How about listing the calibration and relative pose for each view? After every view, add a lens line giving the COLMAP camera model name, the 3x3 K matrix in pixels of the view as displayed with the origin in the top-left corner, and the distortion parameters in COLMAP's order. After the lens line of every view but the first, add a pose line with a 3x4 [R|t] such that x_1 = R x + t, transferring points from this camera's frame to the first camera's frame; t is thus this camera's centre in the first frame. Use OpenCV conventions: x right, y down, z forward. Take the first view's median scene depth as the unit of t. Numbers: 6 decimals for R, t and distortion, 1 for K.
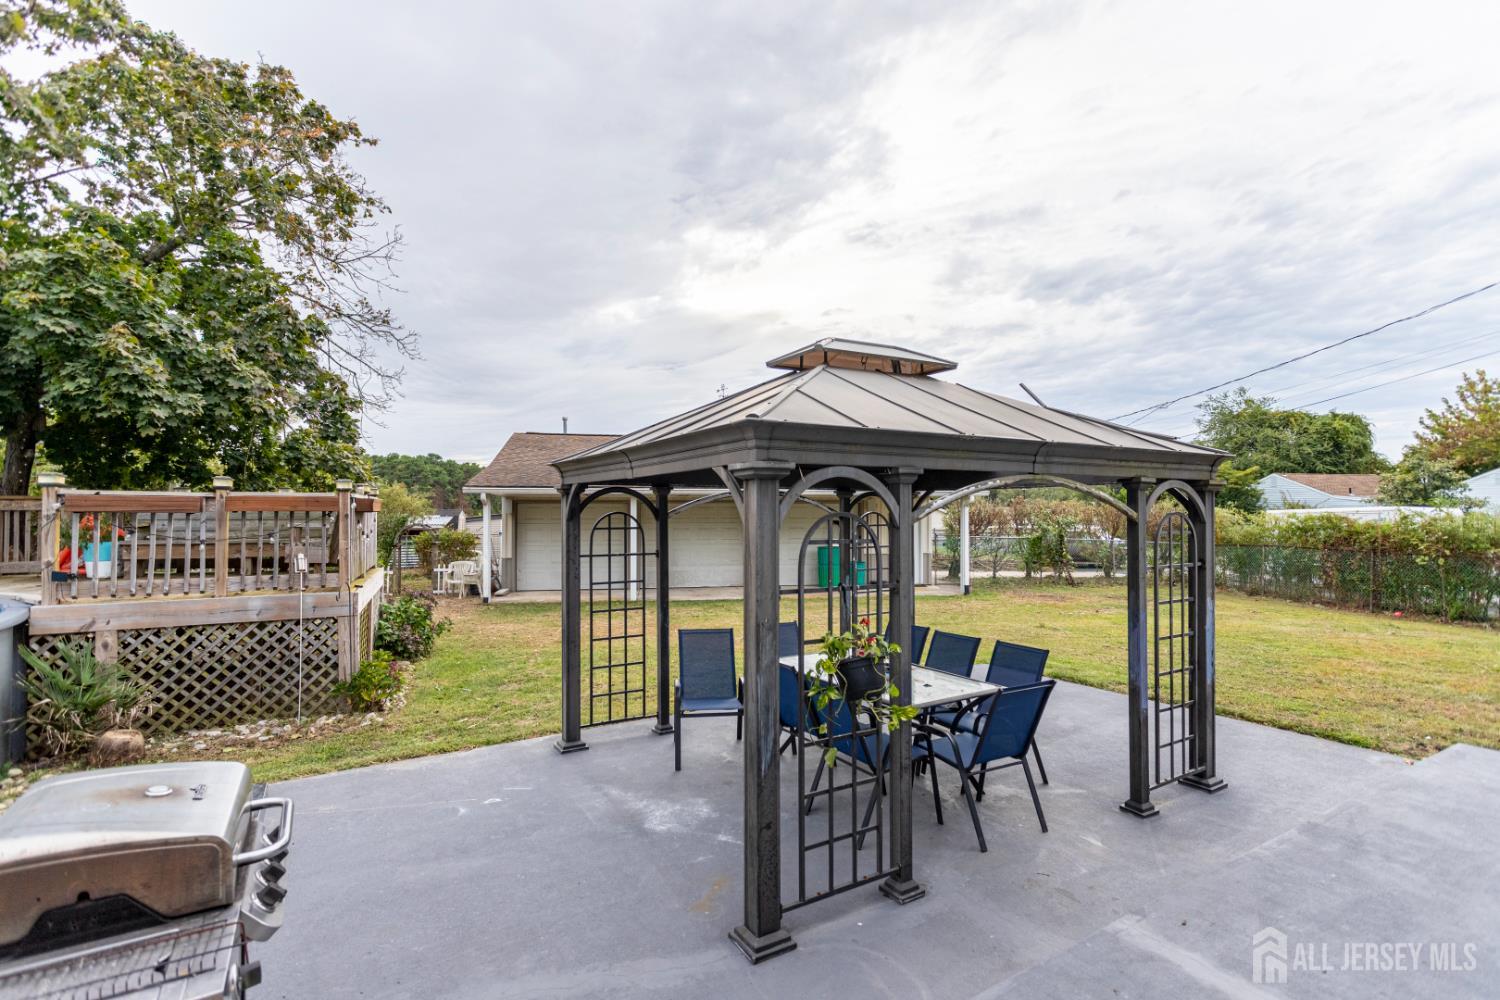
lens RADIAL K [[710.1, 0, 753.0], [0, 710.1, 504.6], [0, 0, 1]] dist [0.017400, -0.000221]
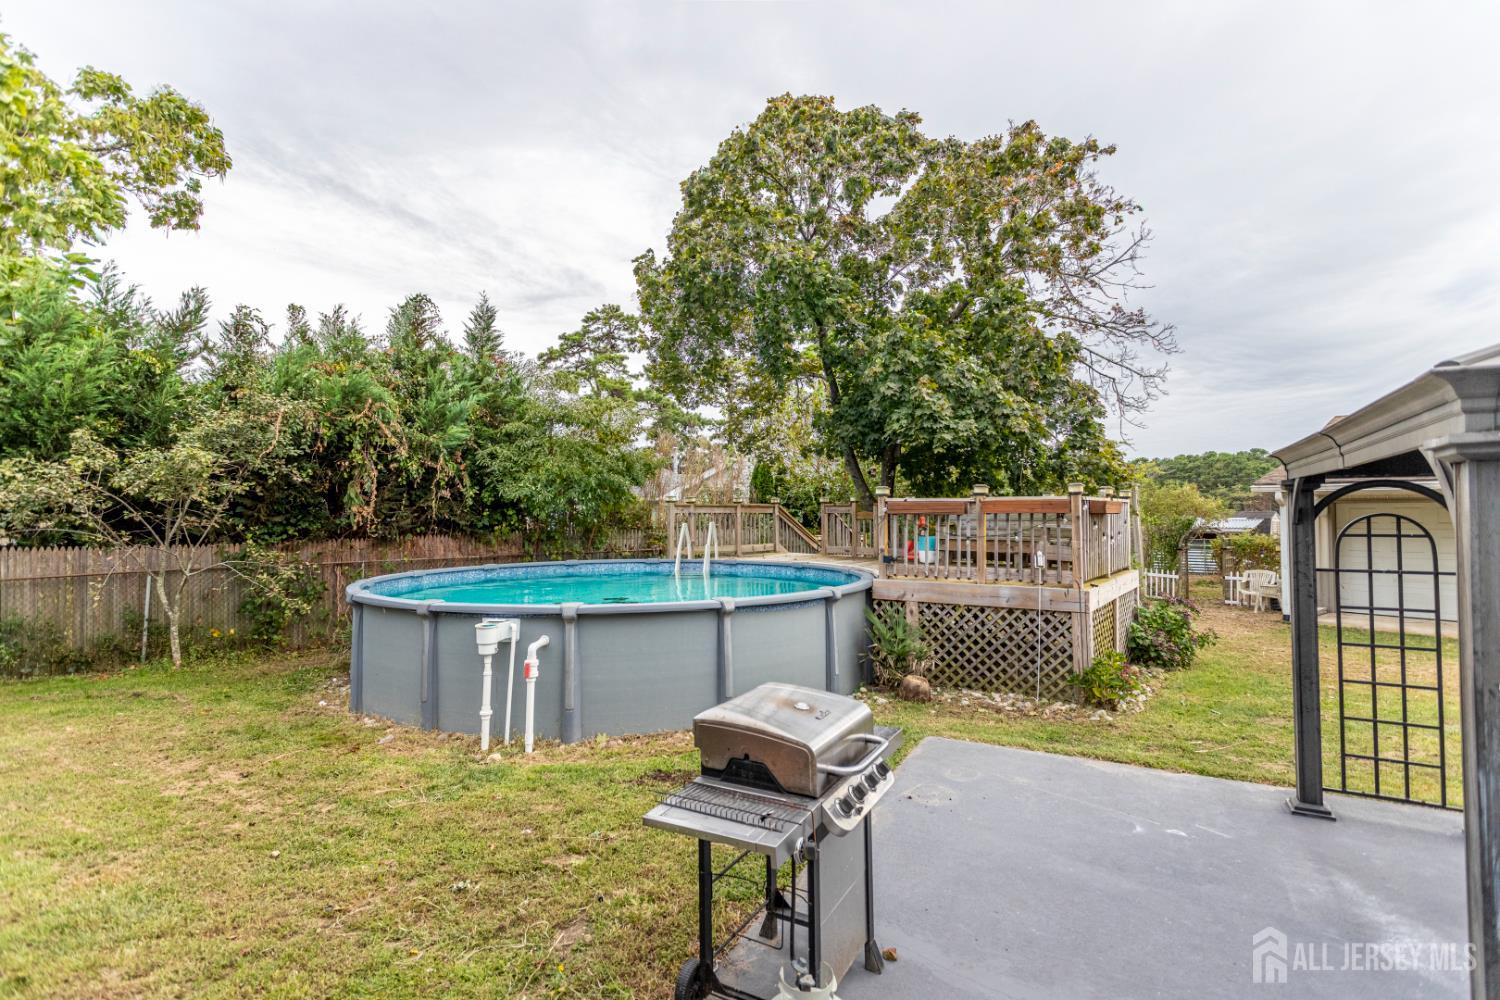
lens RADIAL K [[710.1, 0, 753.0], [0, 710.1, 504.6], [0, 0, 1]] dist [0.017400, -0.000221]
pose [[0.513519, -0.012834, -0.857982, 0.093596], [0.010366, 0.999908, -0.008753, 0.001065], [0.858015, -0.004399, 0.513605, 0.047826]]
